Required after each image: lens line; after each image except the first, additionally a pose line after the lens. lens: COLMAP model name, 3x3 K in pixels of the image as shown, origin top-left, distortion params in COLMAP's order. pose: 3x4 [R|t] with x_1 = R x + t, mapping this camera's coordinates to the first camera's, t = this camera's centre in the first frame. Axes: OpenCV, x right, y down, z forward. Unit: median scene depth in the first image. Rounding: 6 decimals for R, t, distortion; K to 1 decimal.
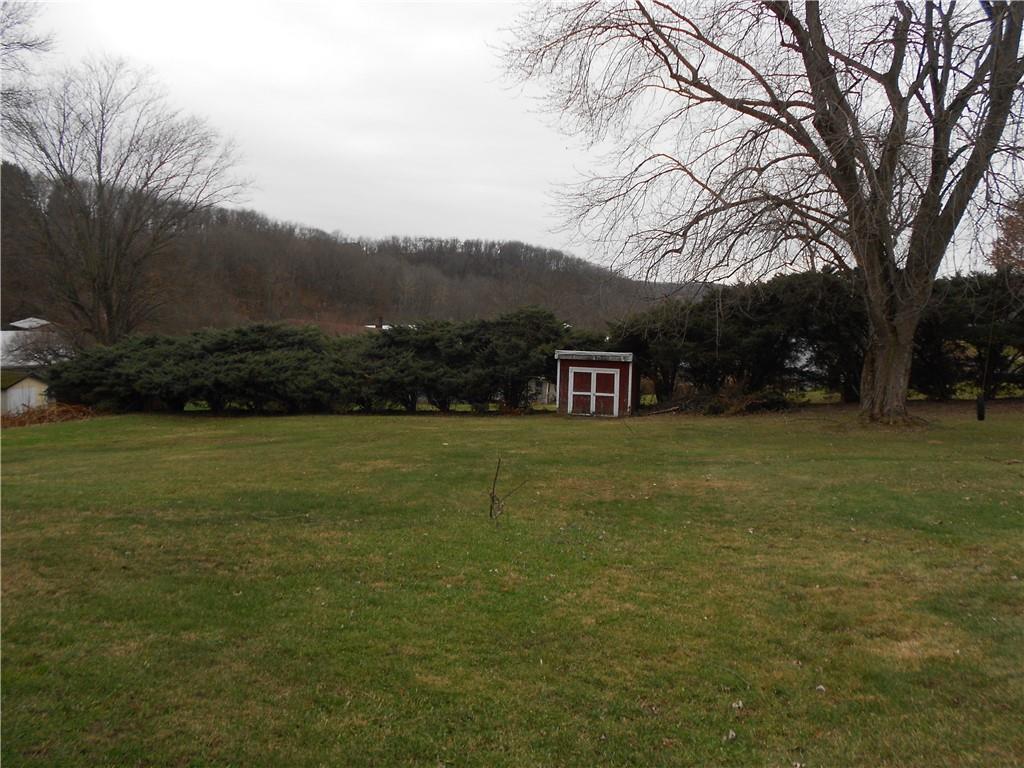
lens RADIAL K [[787.4, 0, 514.7], [0, 787.4, 399.7], [0, 0, 1]] dist [-0.012211, -0.005412]
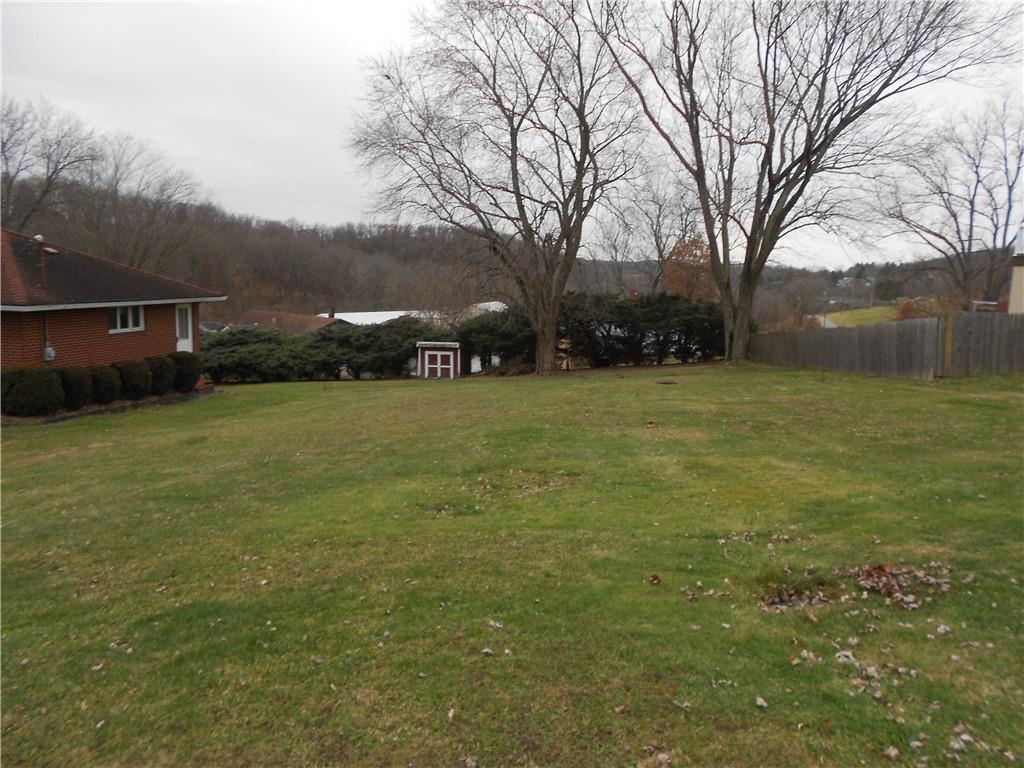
lens RADIAL K [[787.4, 0, 514.7], [0, 787.4, 399.7], [0, 0, 1]] dist [-0.012211, -0.005412]
pose [[0.998652, -0.023731, 0.046167, 0.173392], [0.022561, 0.999415, 0.025692, 0.024144], [-0.046750, -0.024616, 0.998603, -0.715385]]
